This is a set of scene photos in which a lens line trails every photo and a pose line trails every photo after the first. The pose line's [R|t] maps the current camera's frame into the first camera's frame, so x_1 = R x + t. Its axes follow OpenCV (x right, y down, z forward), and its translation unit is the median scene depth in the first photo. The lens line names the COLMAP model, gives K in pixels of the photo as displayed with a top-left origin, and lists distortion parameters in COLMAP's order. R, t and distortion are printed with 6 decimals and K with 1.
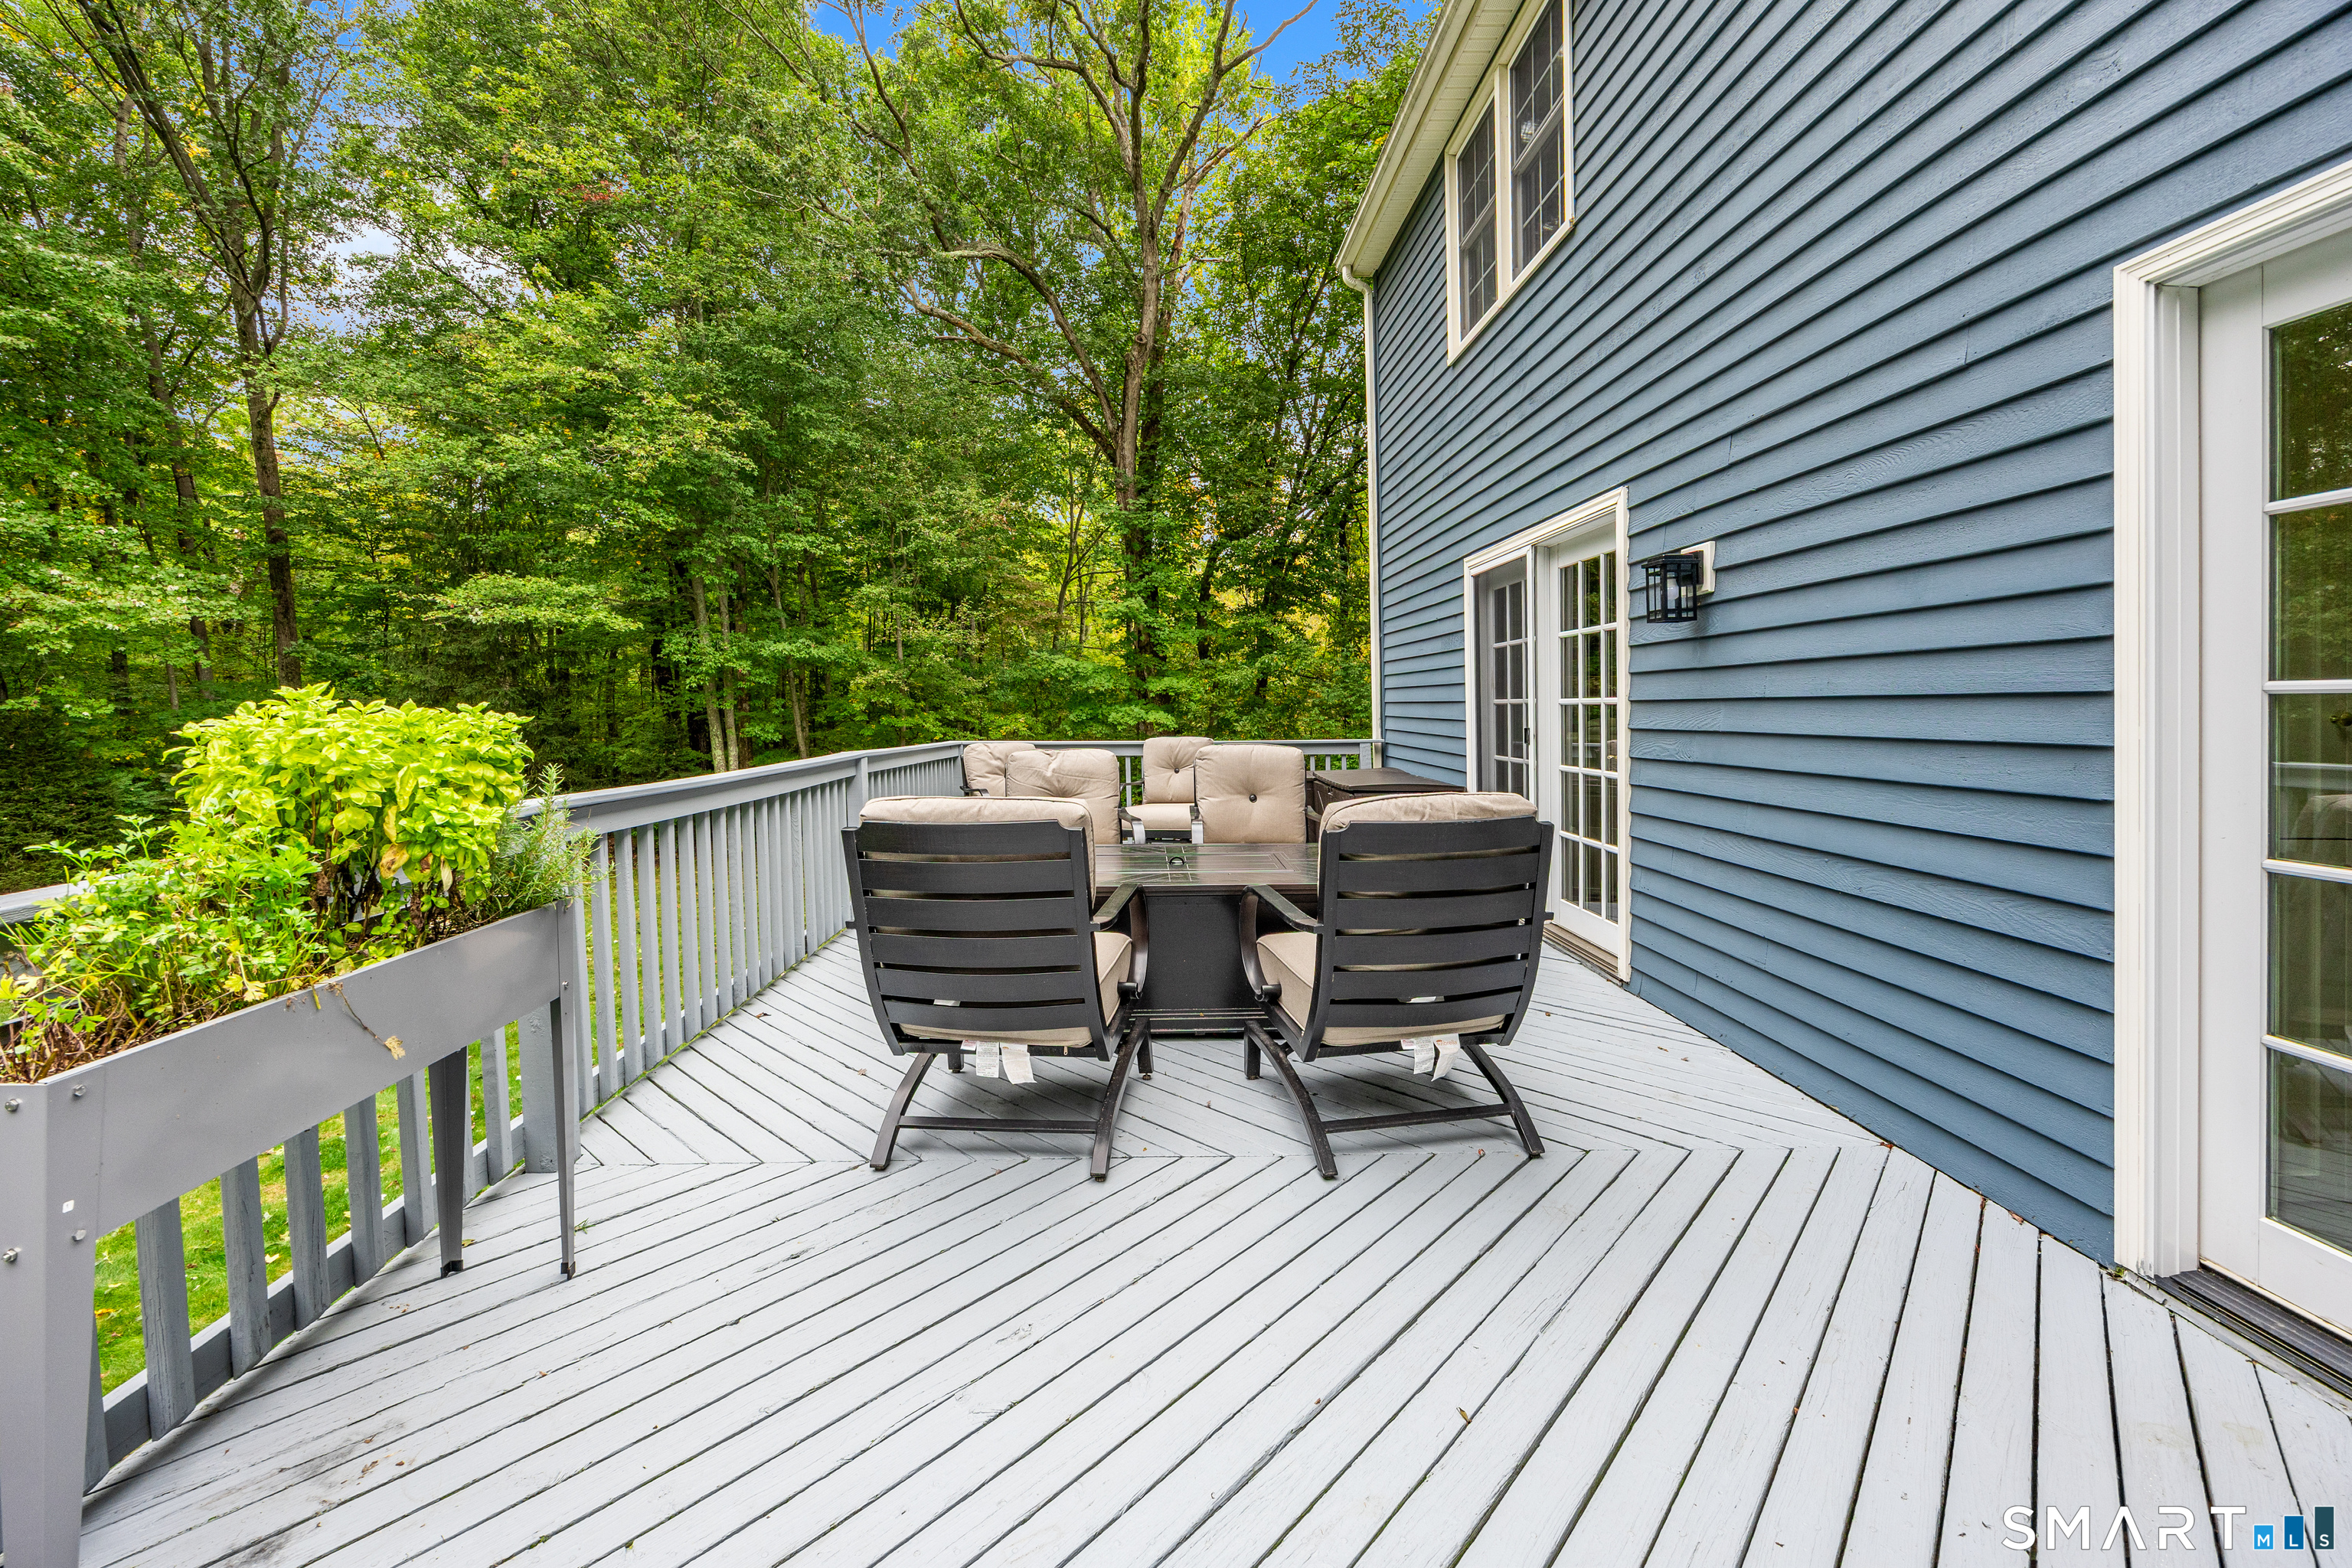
lens RADIAL K [[948.1, 0, 1180.8], [0, 948.1, 694.8], [0, 0, 1]] dist [-0.005133, 0.000085]
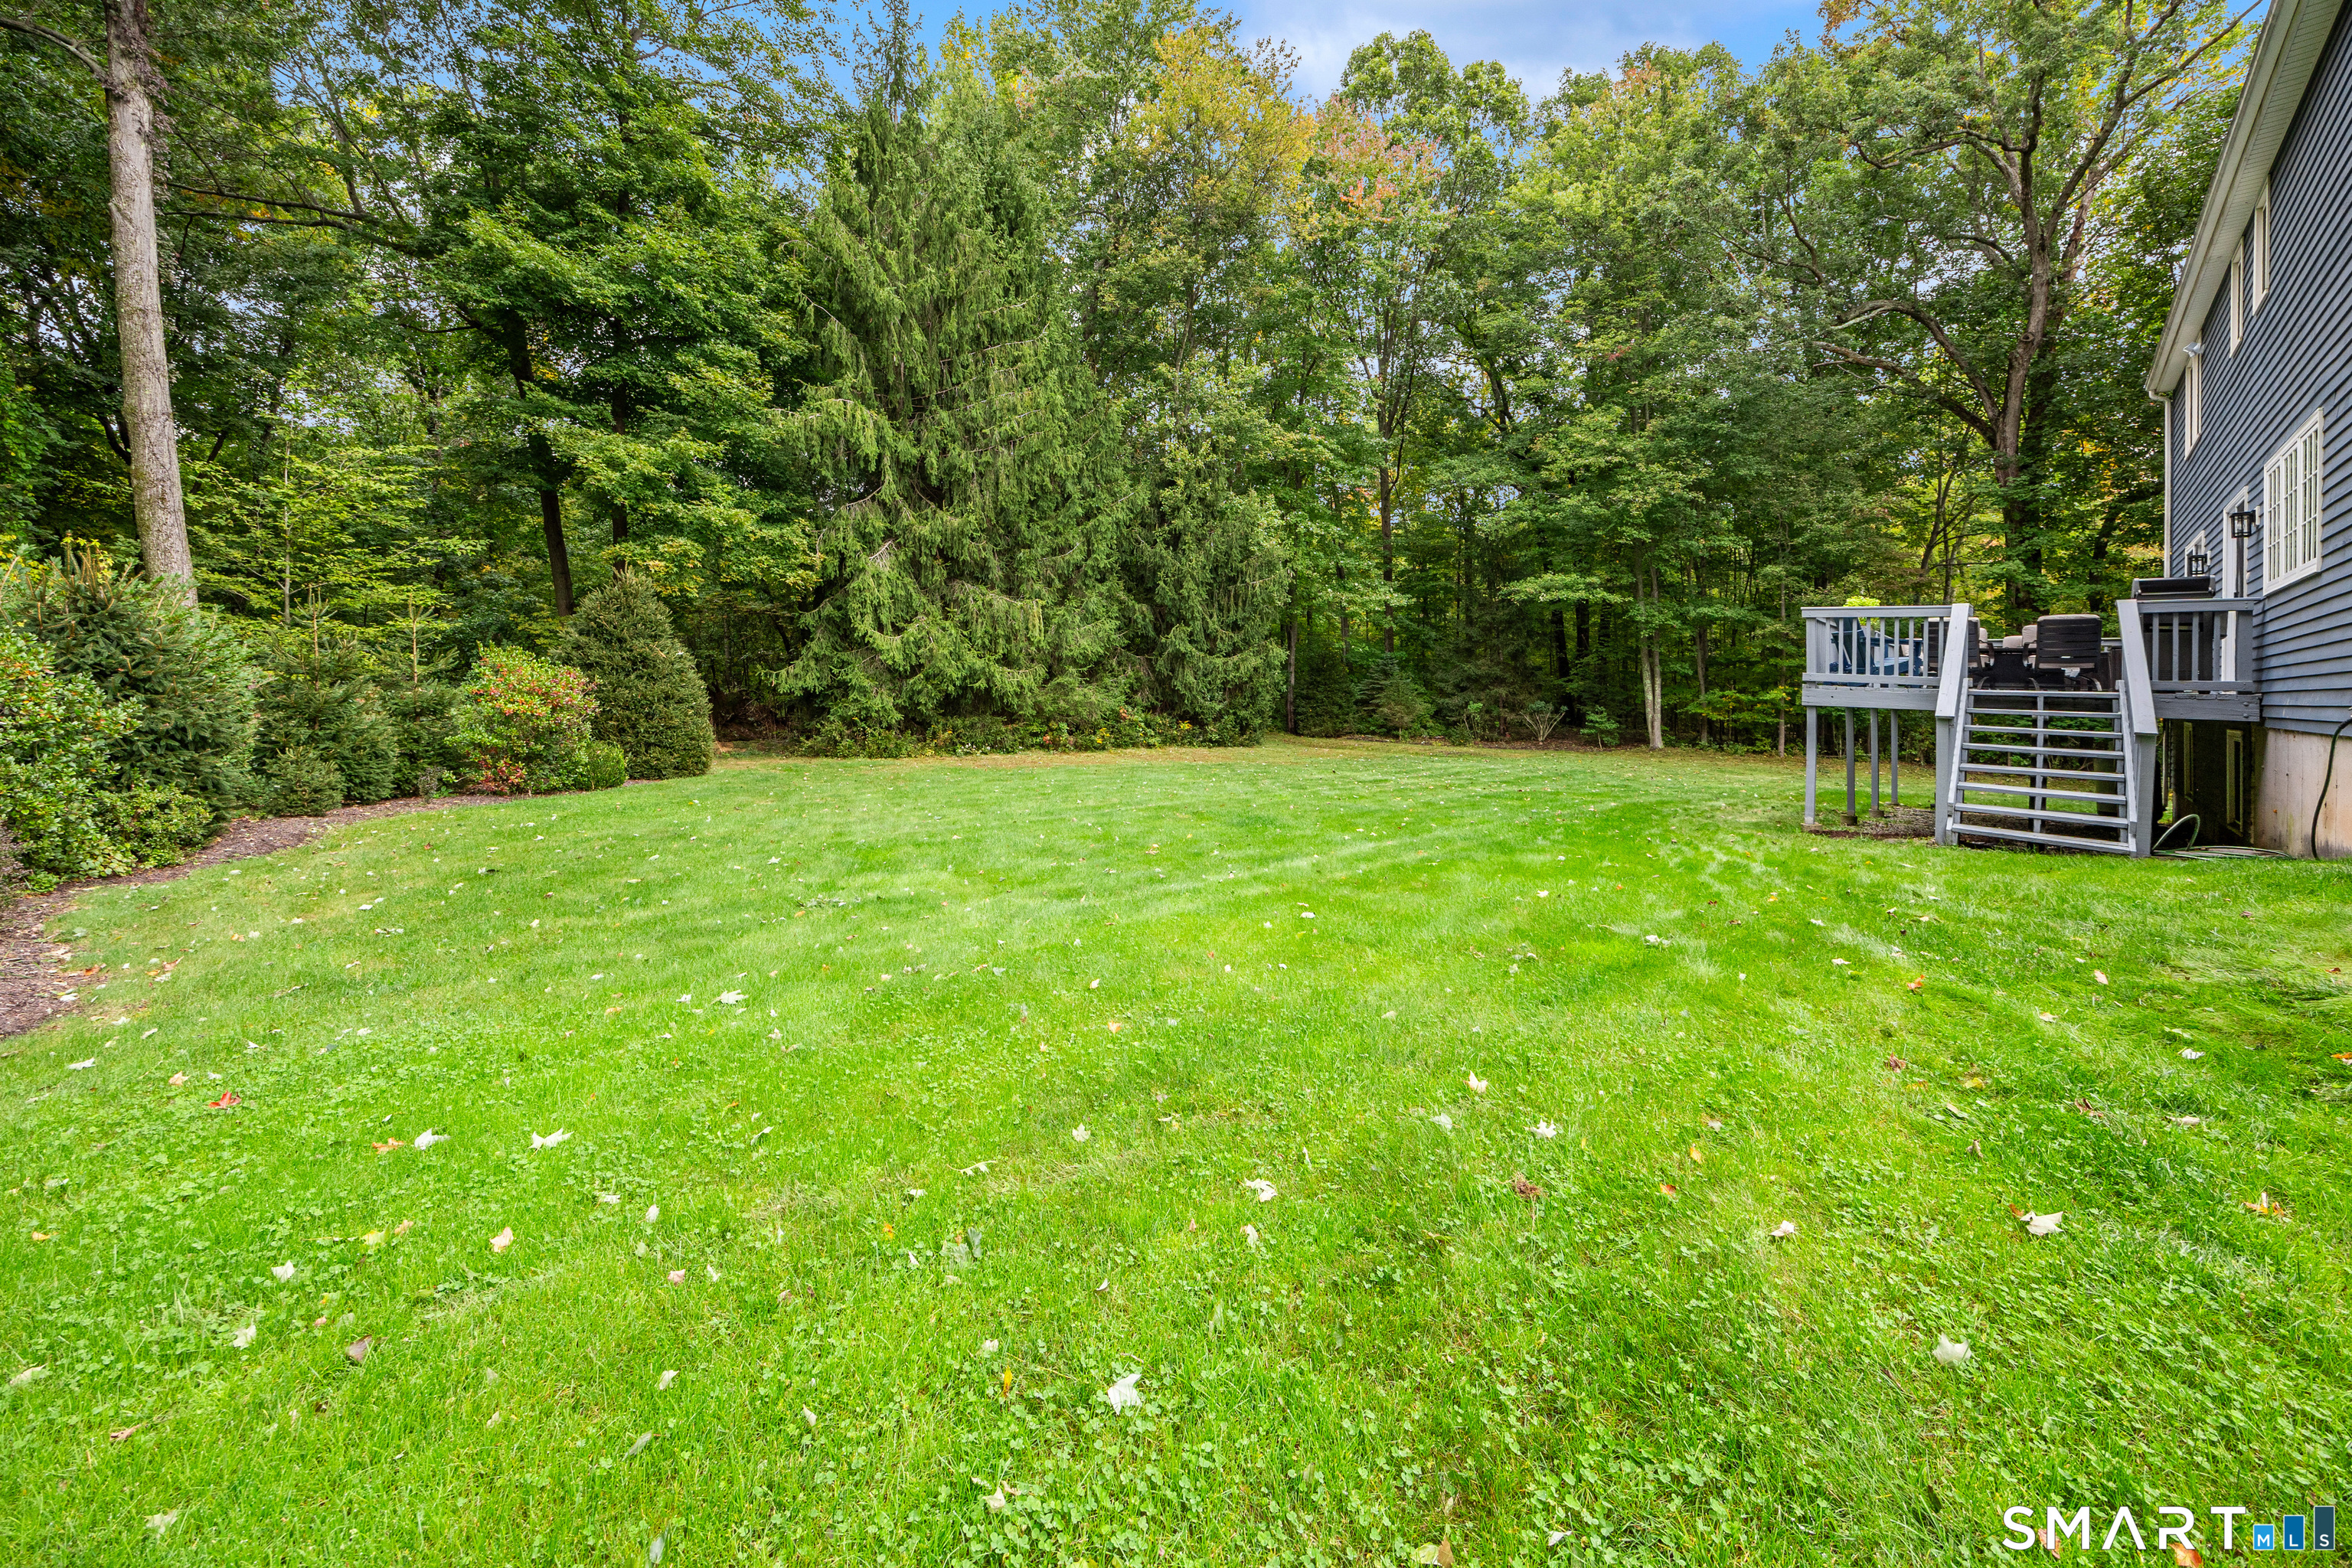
lens RADIAL K [[948.1, 0, 1180.8], [0, 948.1, 694.8], [0, 0, 1]] dist [-0.005133, 0.000085]
pose [[0.713470, 0.028234, -0.700116, 0.041132], [-0.012685, 0.999545, 0.027382, 0.046020], [0.700571, -0.010656, 0.713504, -0.577695]]
